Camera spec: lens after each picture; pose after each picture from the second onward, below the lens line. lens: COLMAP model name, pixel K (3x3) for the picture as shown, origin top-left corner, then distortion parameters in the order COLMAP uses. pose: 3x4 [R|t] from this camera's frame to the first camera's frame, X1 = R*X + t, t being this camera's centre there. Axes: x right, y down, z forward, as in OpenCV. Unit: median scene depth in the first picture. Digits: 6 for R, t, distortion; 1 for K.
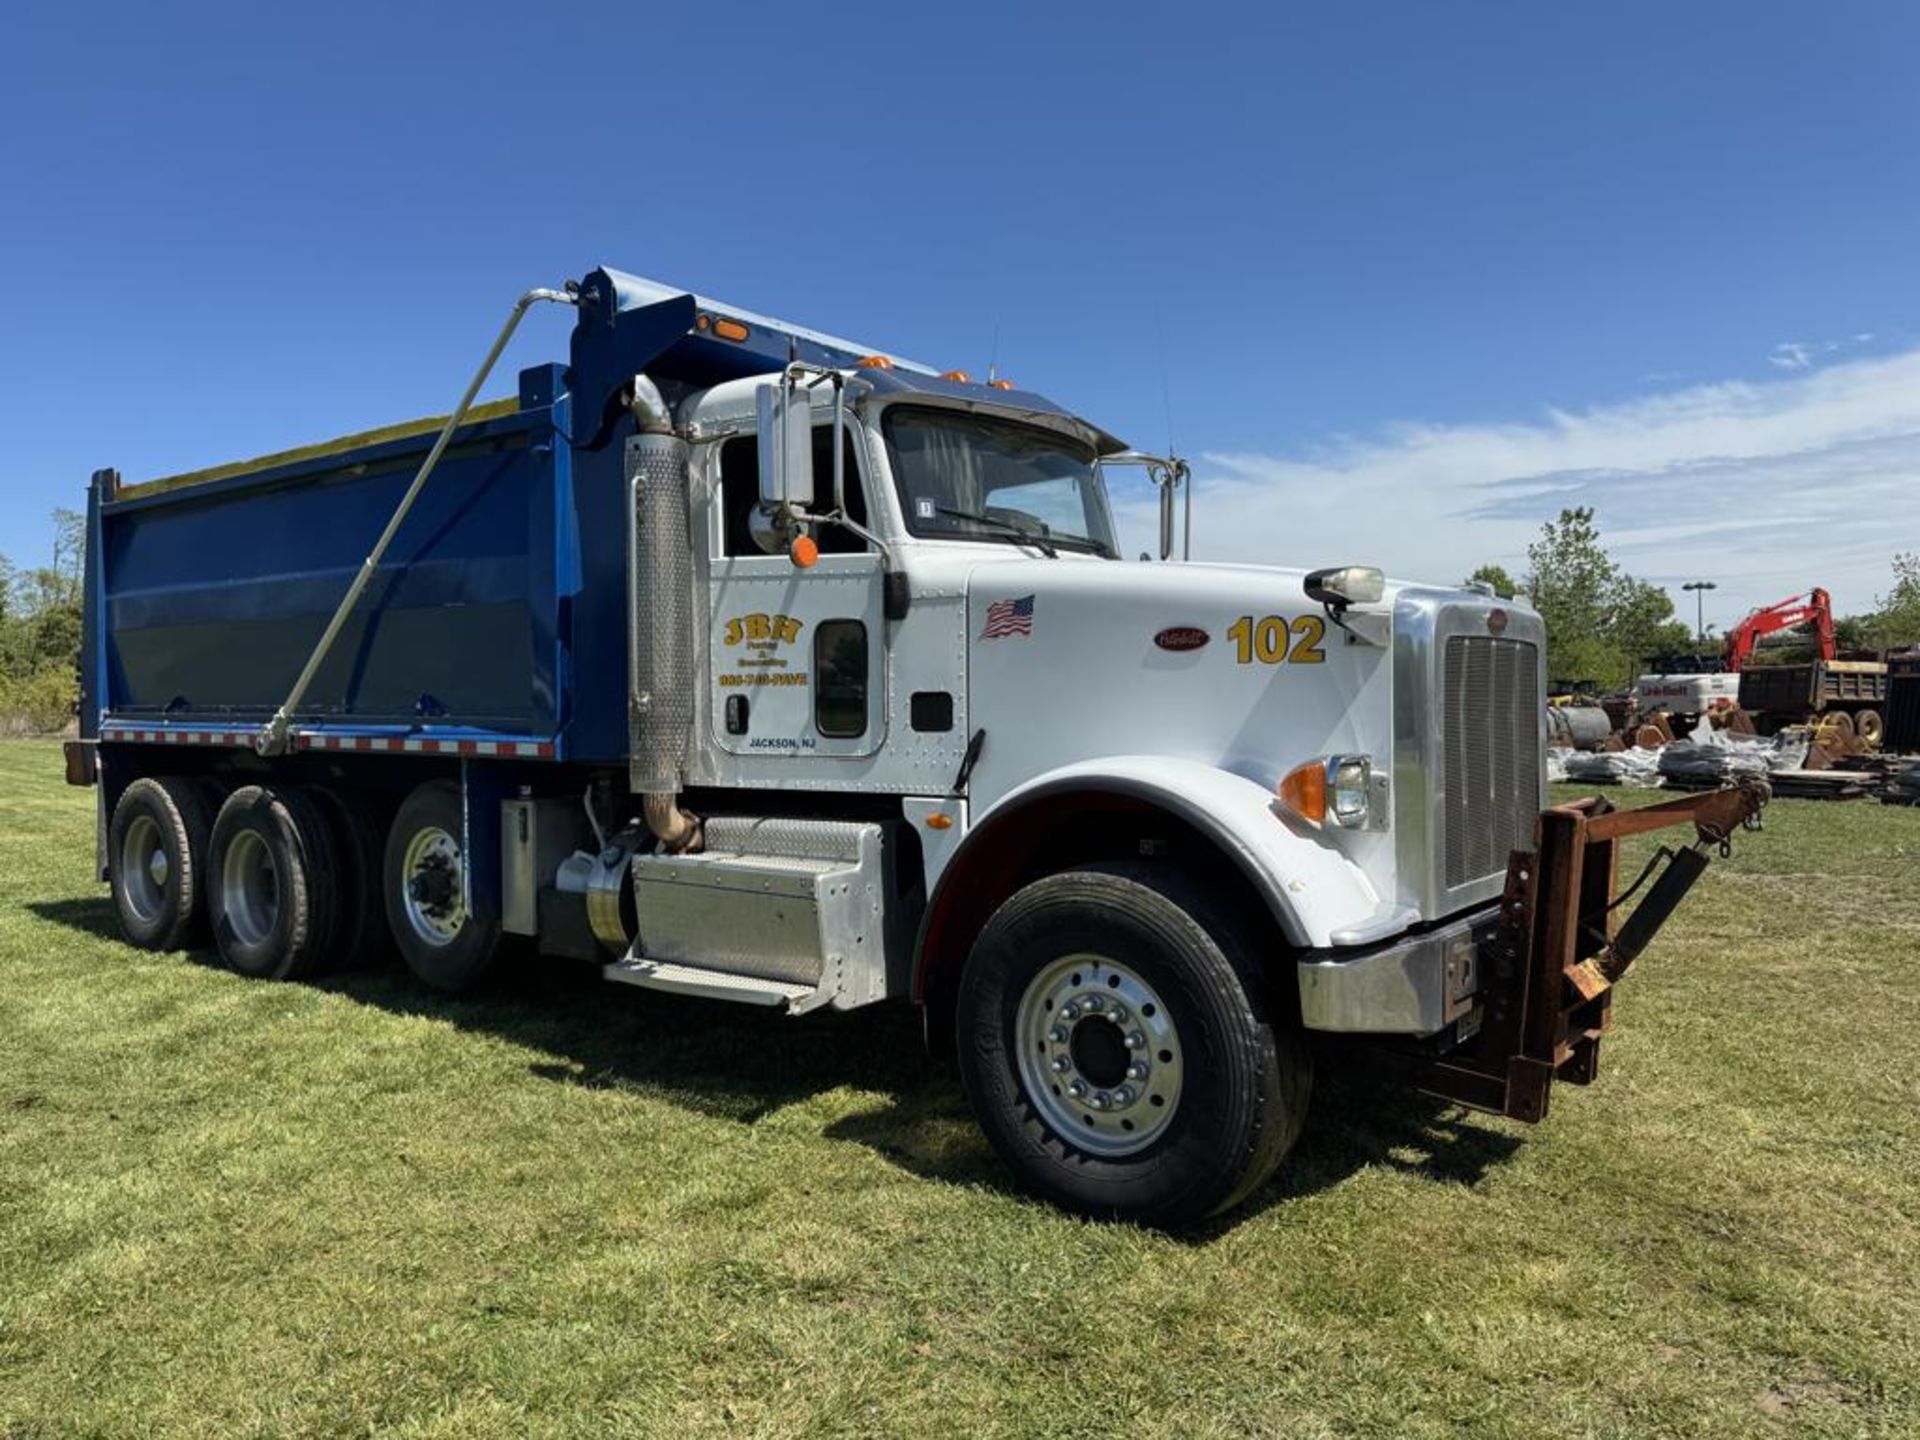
lens RADIAL K [[1341.6, 0, 972.5], [0, 1341.6, 710.0], [0, 0, 1]] dist [0.135817, -0.209994]
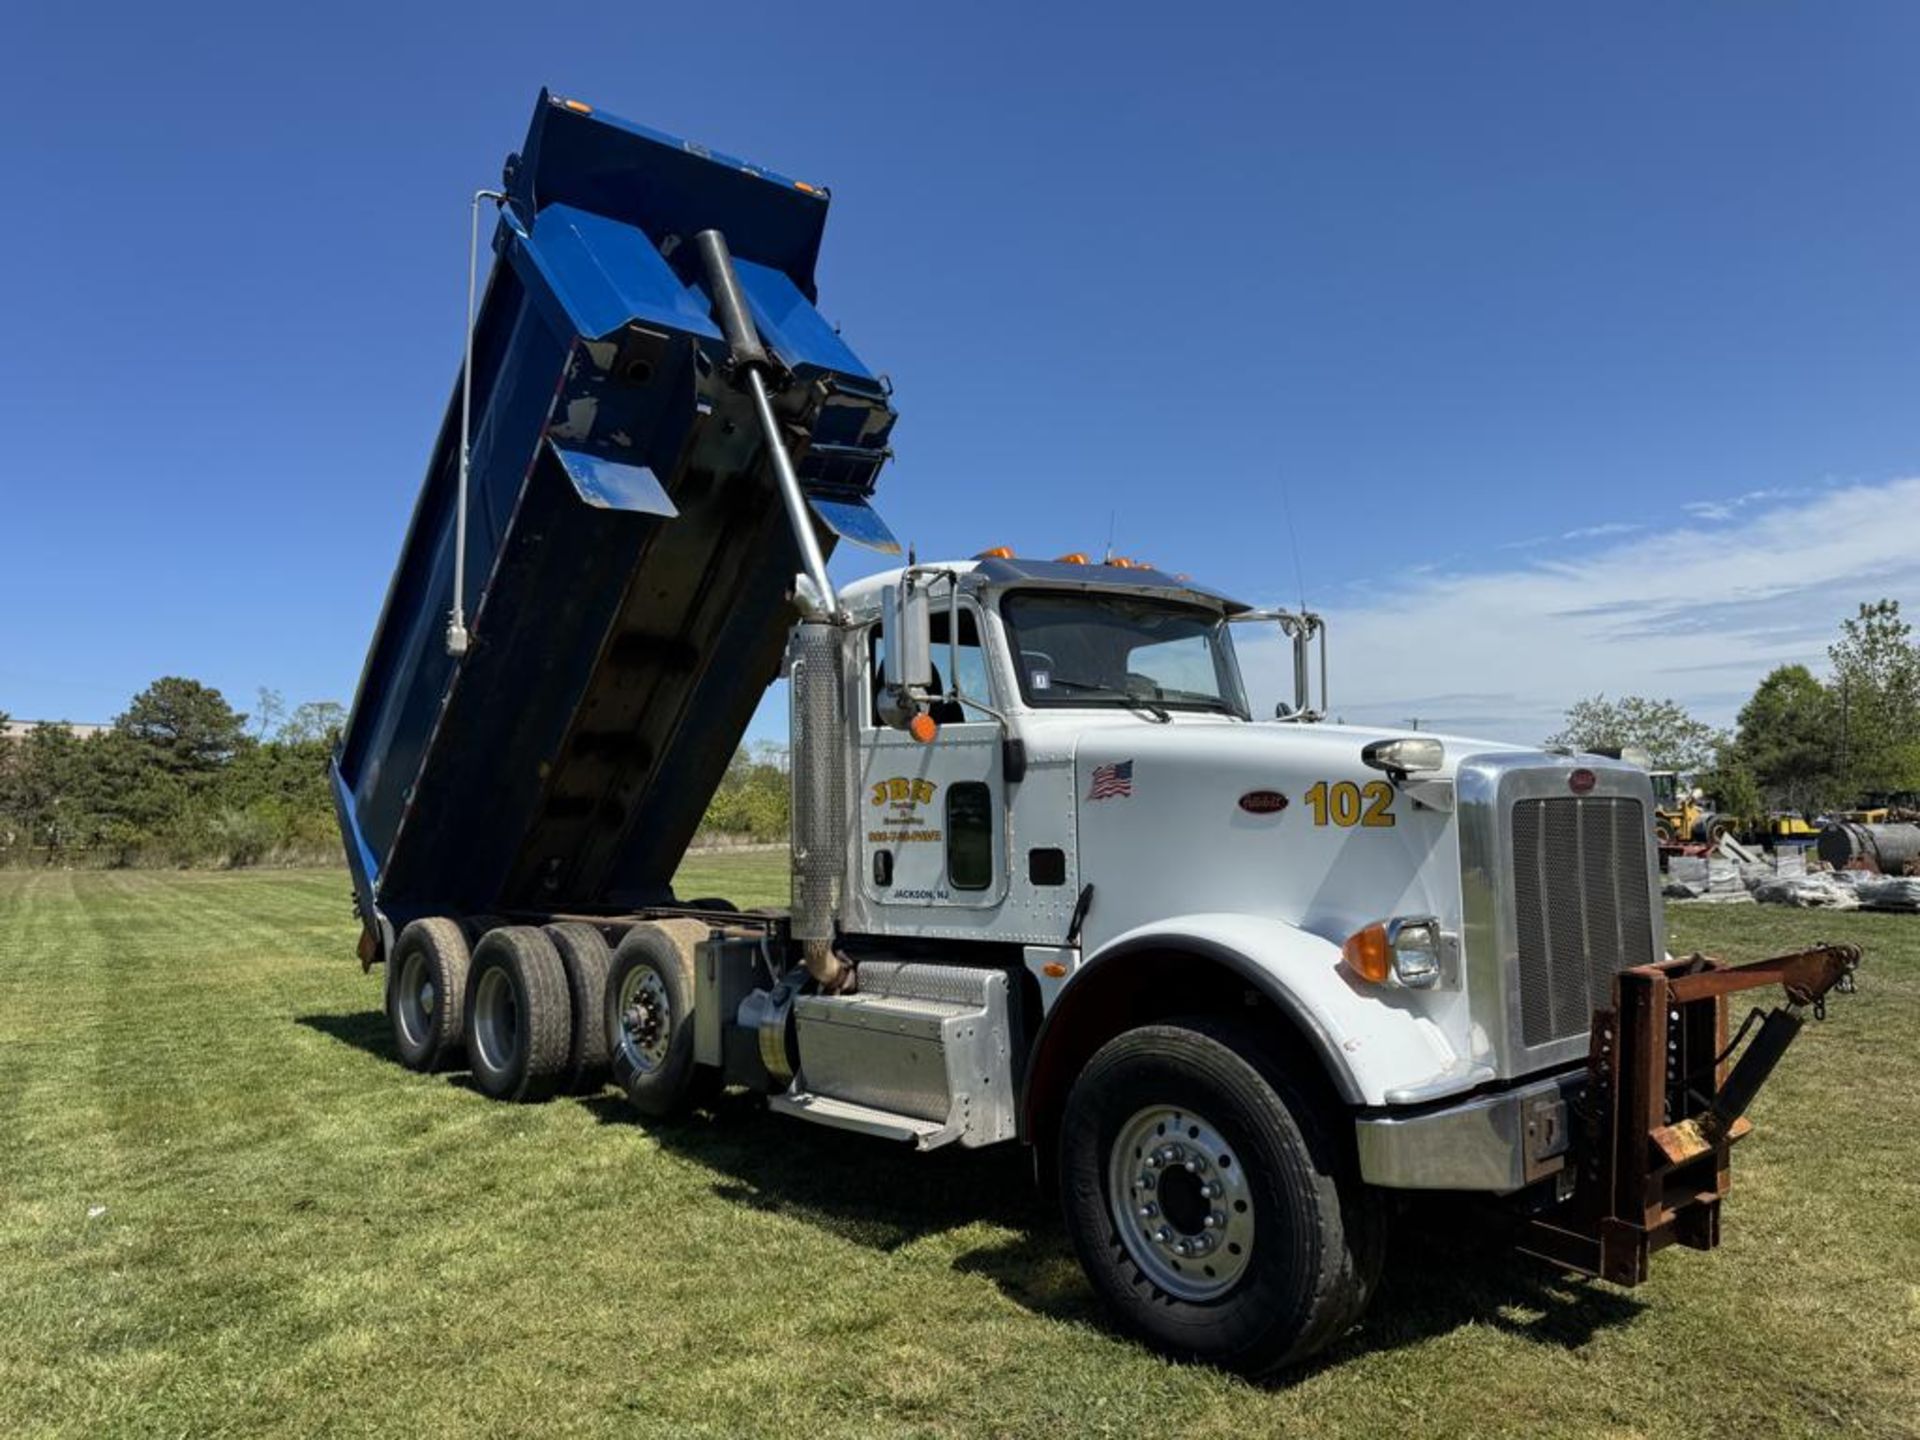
lens RADIAL K [[1341.7, 0, 954.3], [0, 1341.7, 715.8], [0, 0, 1]] dist [0.132499, -0.188179]
pose [[0.980949, -0.029122, -0.192073, 0.102536], [0.013014, 0.996330, -0.084598, -0.027985], [0.193831, 0.080487, 0.977728, -0.084241]]
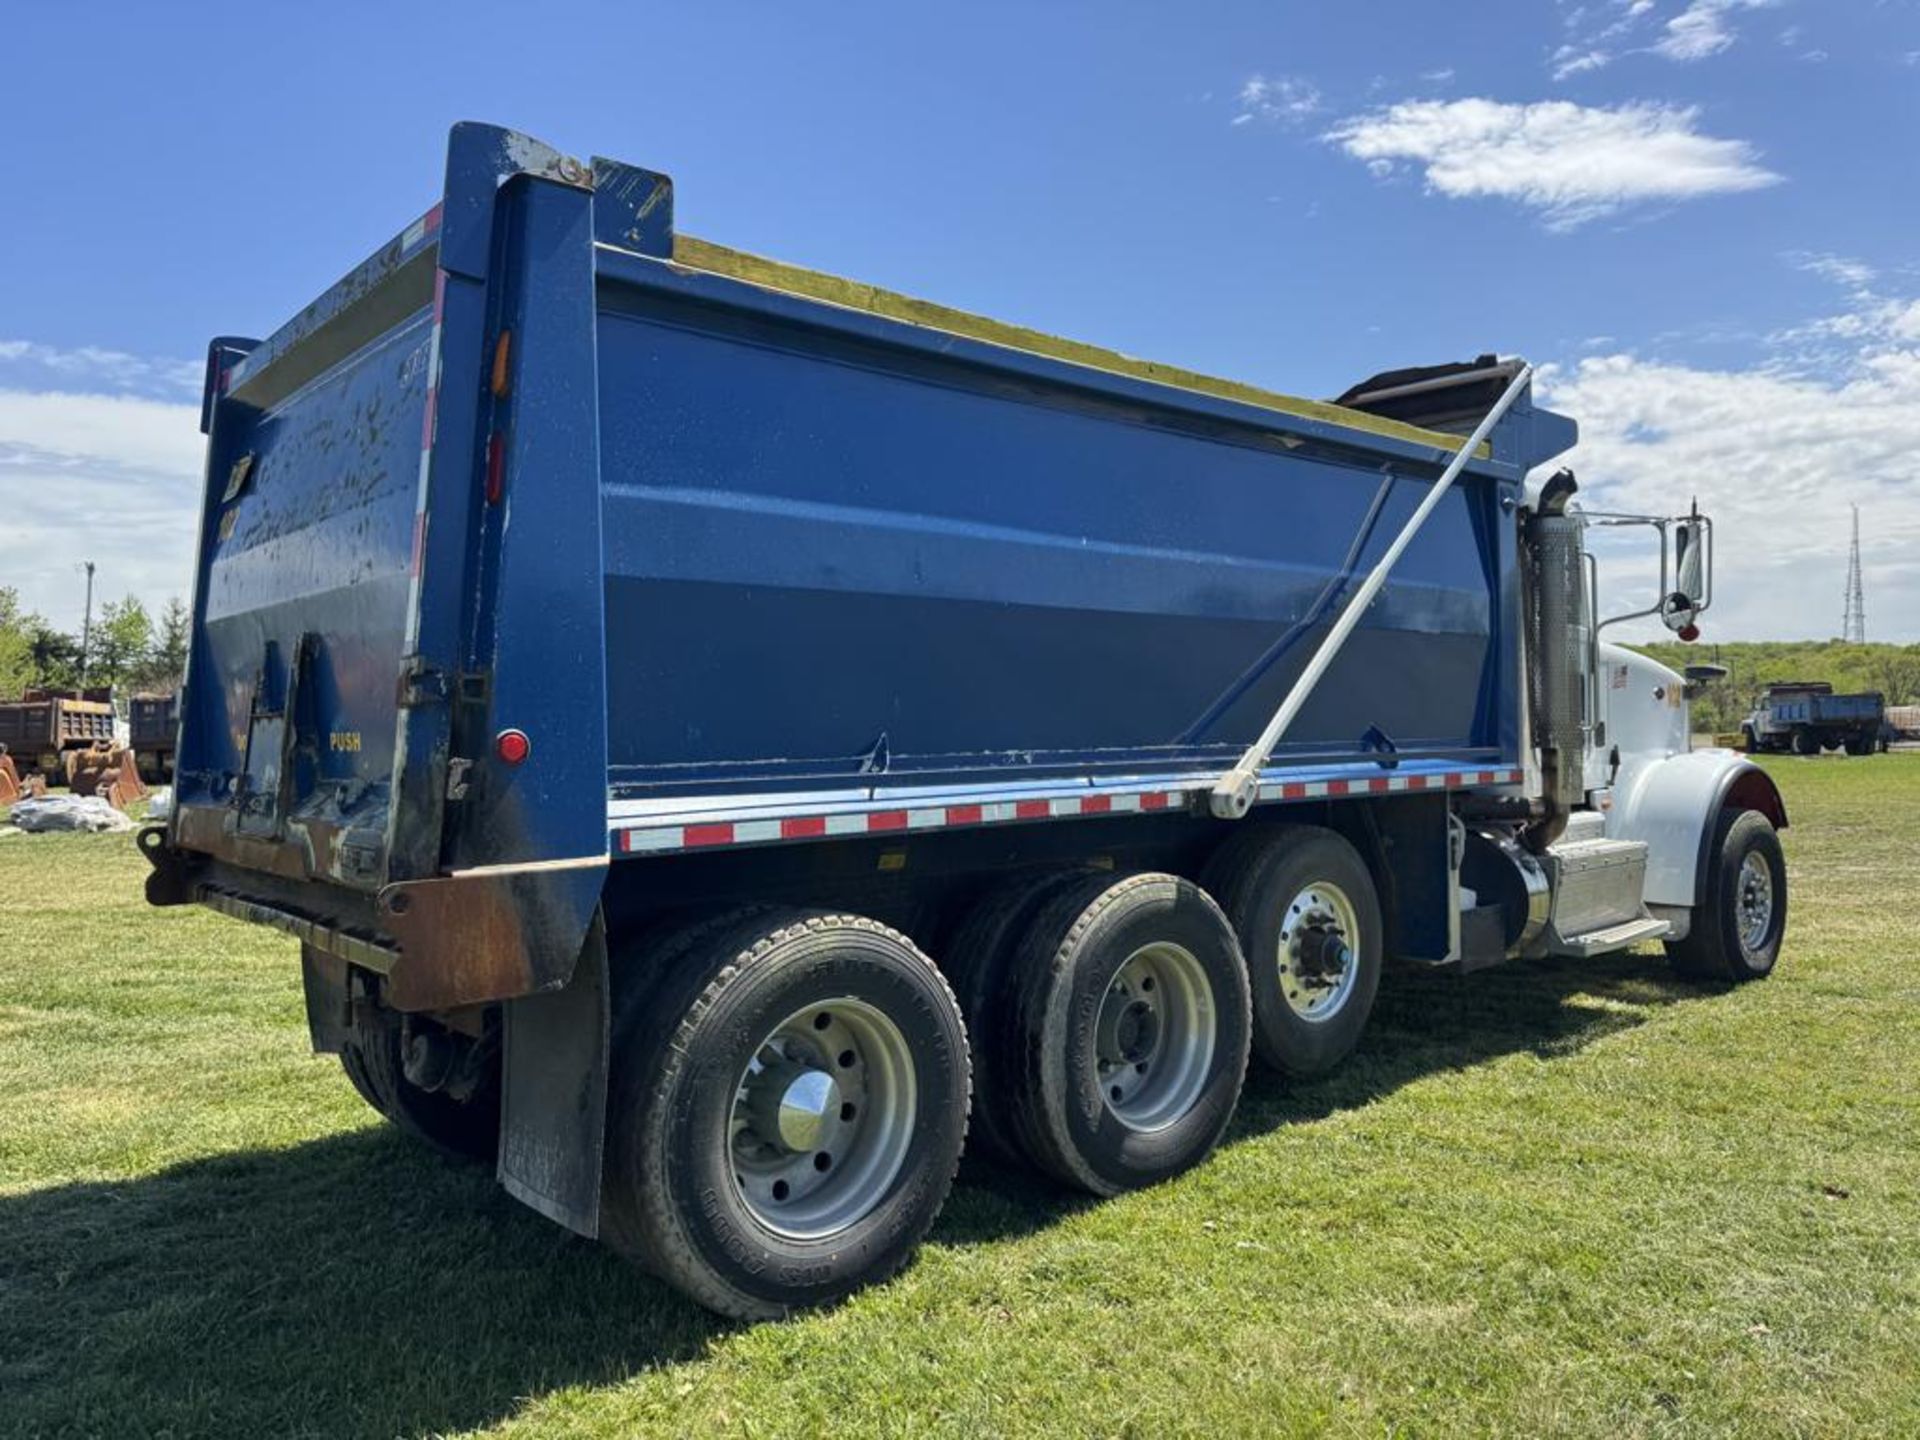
lens RADIAL K [[1353.4, 0, 962.1], [0, 1353.4, 723.1], [0, 0, 1]] dist [0.068650, -0.085630]
pose [[0.182581, -0.000002, 0.983191, -1.622585], [0.019565, 0.999802, -0.003631, -0.019509], [-0.982996, 0.019899, 0.182545, 1.354340]]
